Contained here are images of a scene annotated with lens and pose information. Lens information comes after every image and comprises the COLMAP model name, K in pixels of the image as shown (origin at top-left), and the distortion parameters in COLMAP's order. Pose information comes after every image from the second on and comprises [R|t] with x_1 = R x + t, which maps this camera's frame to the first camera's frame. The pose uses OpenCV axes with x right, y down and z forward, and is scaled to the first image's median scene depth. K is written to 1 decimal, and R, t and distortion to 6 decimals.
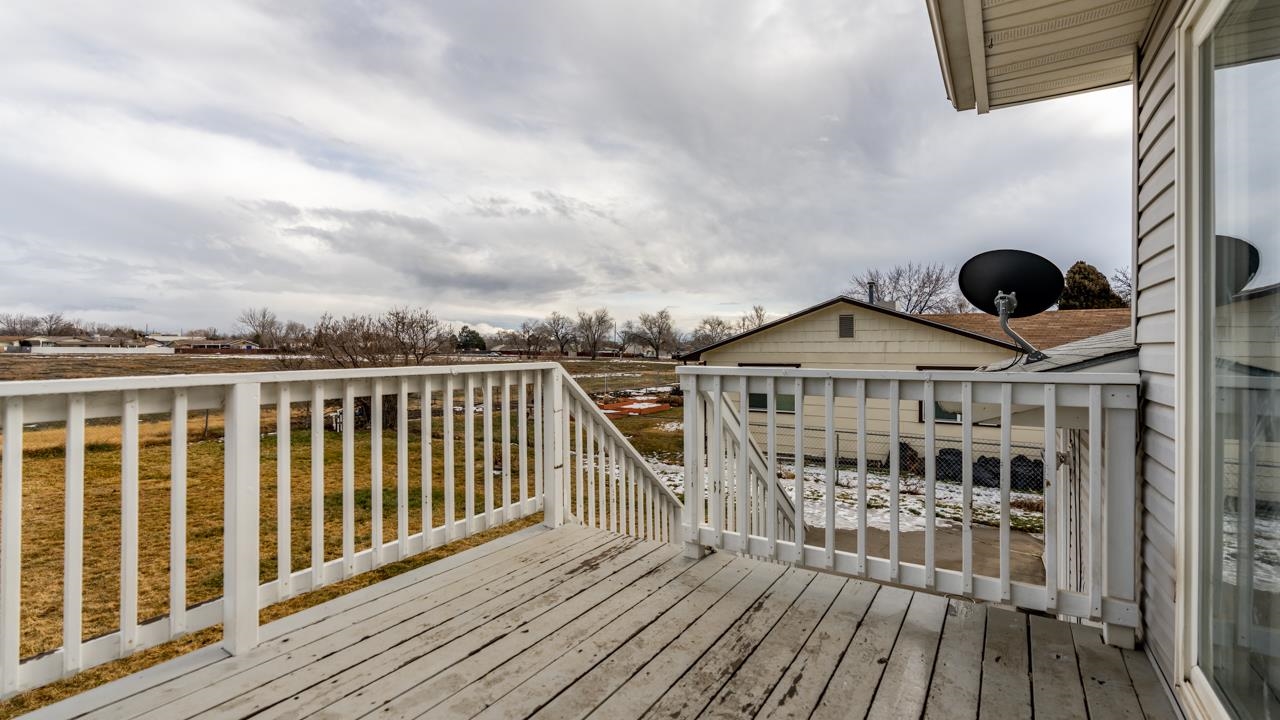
lens RADIAL K [[592.5, 0, 626.6], [0, 592.5, 348.0], [0, 0, 1]] dist [-0.006143, 0.002521]
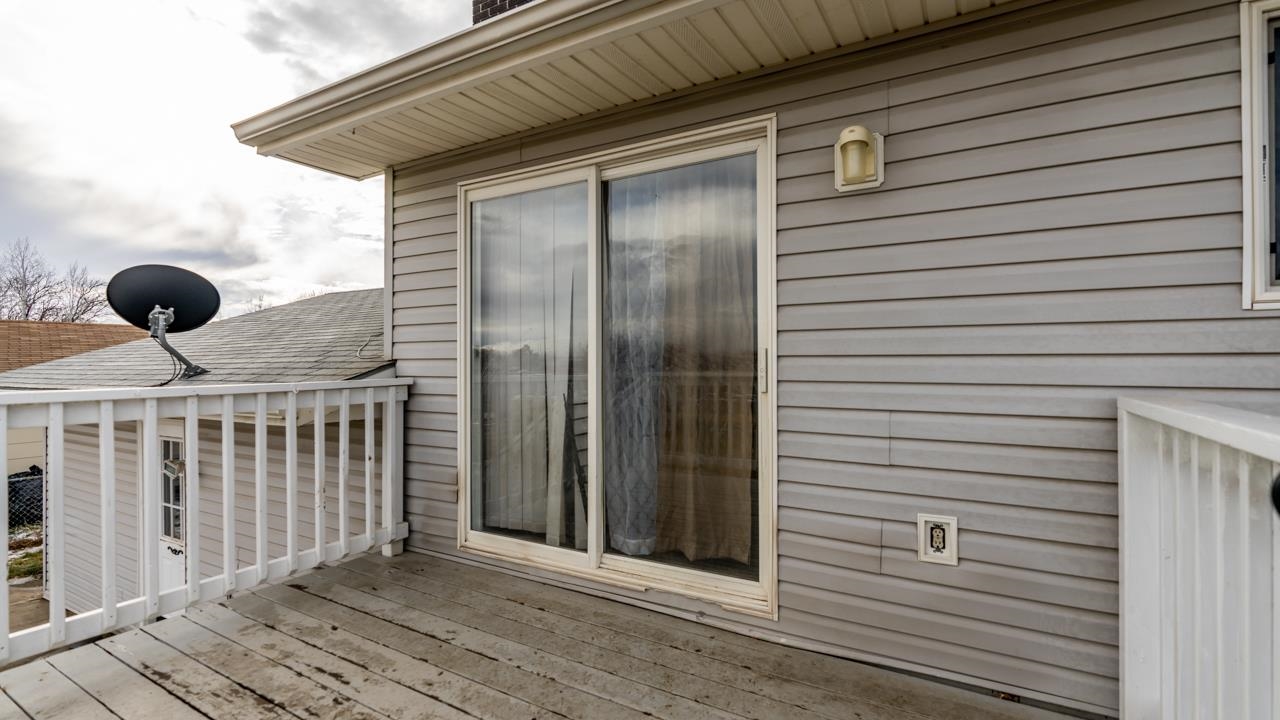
lens RADIAL K [[592.5, 0, 651.2], [0, 592.5, 361.9], [0, 0, 1]] dist [-0.006143, 0.002521]
pose [[-0.053943, -0.003668, 0.998537, -0.687603], [0.004237, 0.999983, 0.003902, -0.002940], [-0.998535, 0.004441, -0.053927, 0.382721]]
